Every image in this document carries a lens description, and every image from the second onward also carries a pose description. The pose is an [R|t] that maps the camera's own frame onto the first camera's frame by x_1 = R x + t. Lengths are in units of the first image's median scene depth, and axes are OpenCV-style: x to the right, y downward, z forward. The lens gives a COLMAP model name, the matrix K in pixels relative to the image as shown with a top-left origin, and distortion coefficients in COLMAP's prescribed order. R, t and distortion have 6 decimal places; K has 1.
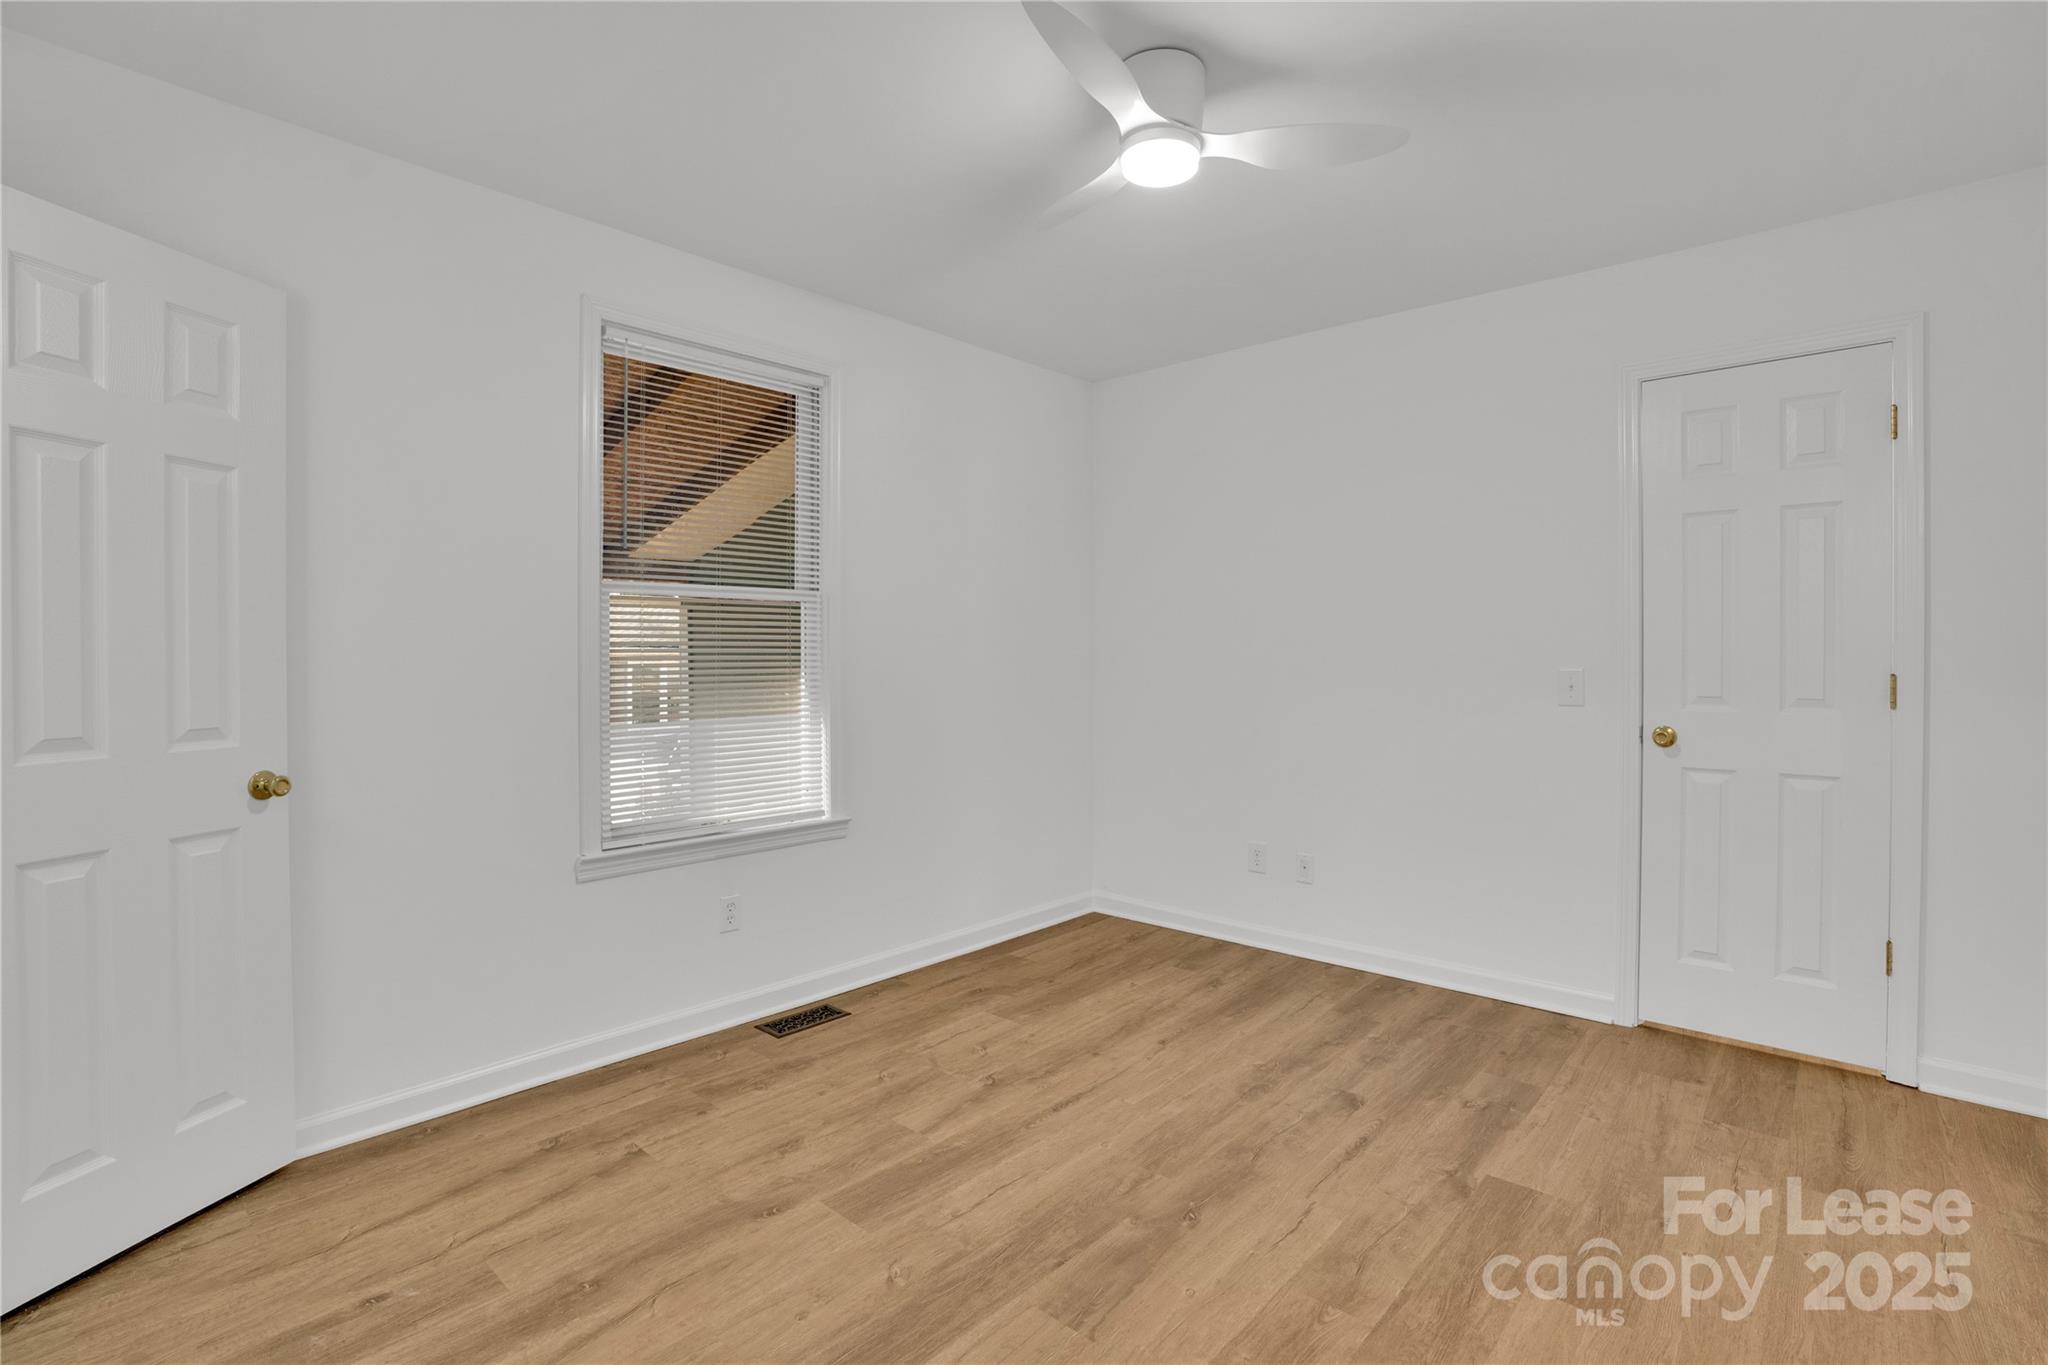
lens RADIAL K [[976.8, 0, 1021.4], [0, 976.8, 670.0], [0, 0, 1]] dist [-0.073056, 0.032237]
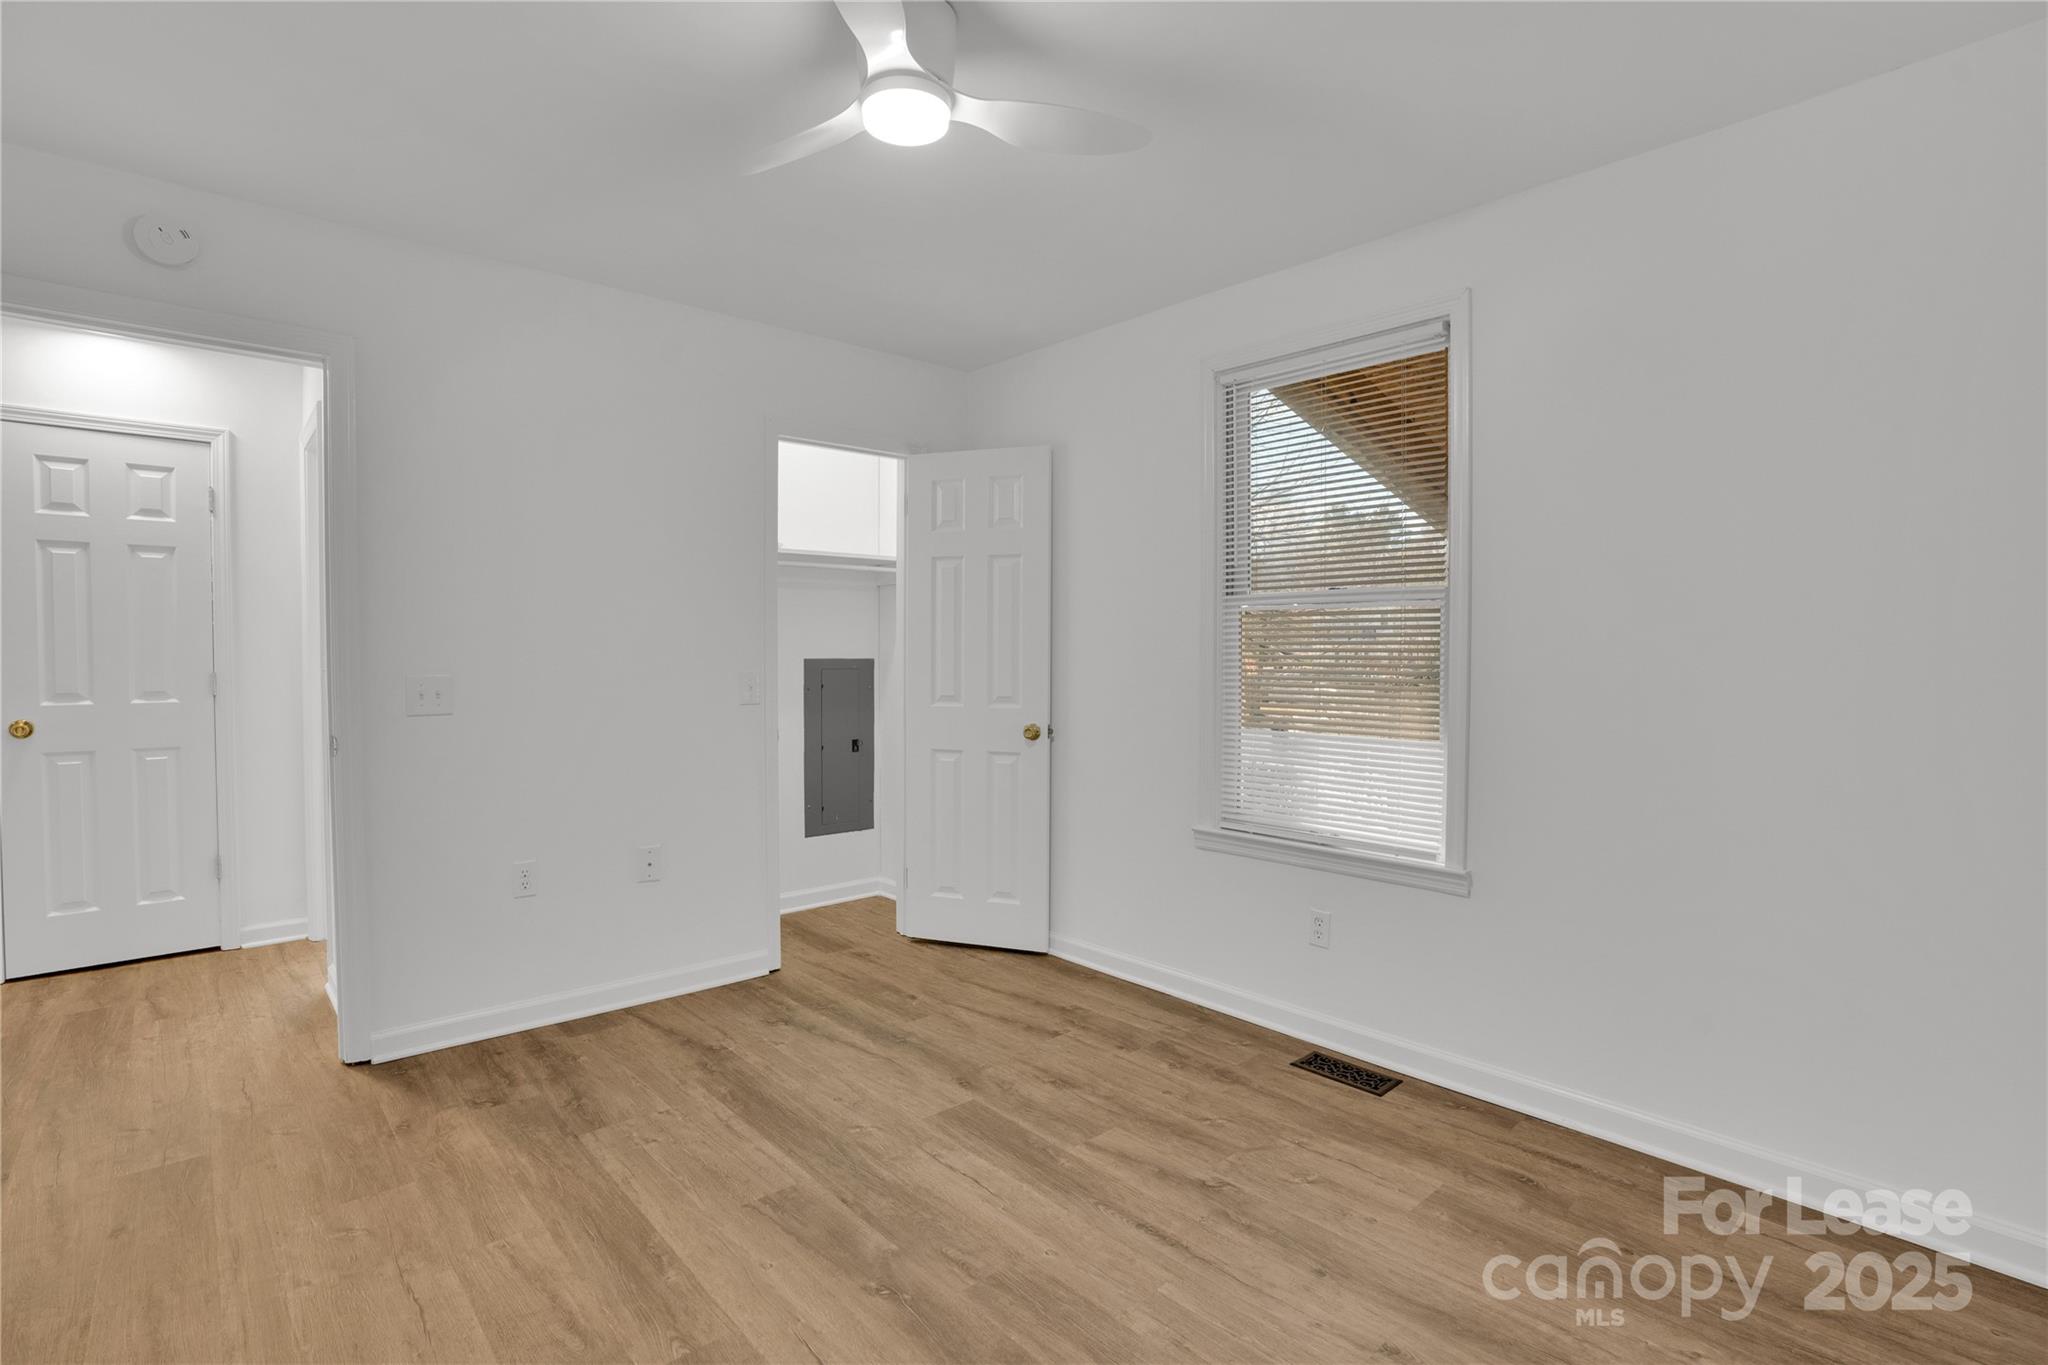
lens RADIAL K [[976.8, 0, 1021.4], [0, 976.8, 670.0], [0, 0, 1]] dist [-0.073056, 0.032237]
pose [[-0.118939, 0.019024, -0.992719, 0.926605], [-0.018687, 0.999596, 0.021394, -0.028960], [0.992726, 0.021096, -0.118535, 1.091193]]
